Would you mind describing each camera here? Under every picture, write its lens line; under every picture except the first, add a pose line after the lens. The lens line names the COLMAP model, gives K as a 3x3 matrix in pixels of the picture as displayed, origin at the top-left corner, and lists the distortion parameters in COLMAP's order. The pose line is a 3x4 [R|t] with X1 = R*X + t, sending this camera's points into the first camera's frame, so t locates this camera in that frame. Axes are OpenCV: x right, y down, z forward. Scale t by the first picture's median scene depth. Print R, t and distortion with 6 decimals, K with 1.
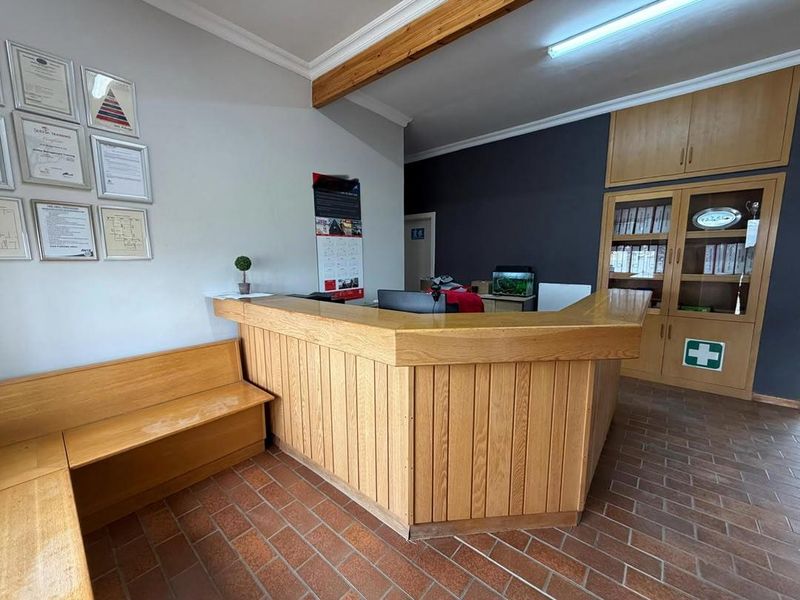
lens RADIAL K [[315.4, 0, 400.0], [0, 315.4, 300.0], [0, 0, 1]] dist [-0.000383, -0.000094]
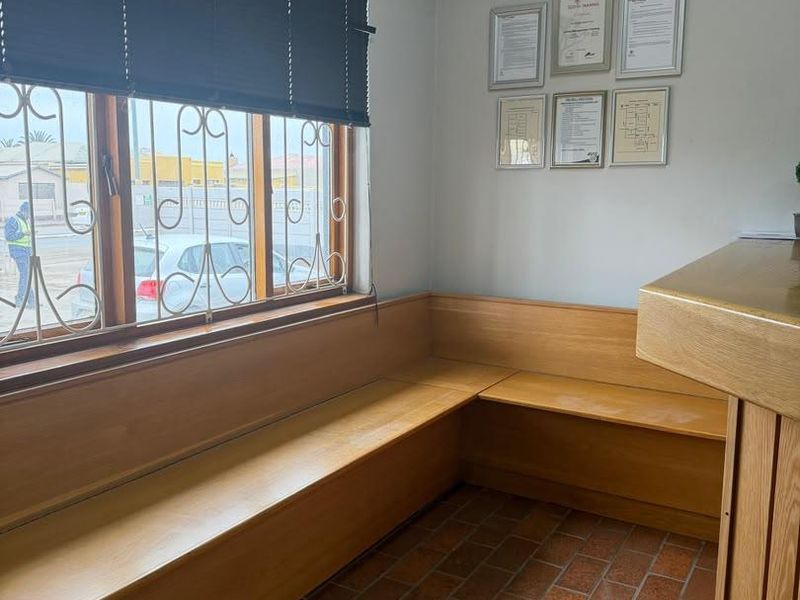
lens RADIAL K [[717.1, 0, 397.4], [0, 717.1, 292.9], [0, 0, 1]] dist [0.137070, -0.247022]
pose [[0.172888, 0.150347, -0.973399, 0.660764], [-0.133604, 0.982726, 0.128057, 0.007748], [0.975838, 0.107911, 0.189988, 0.261126]]
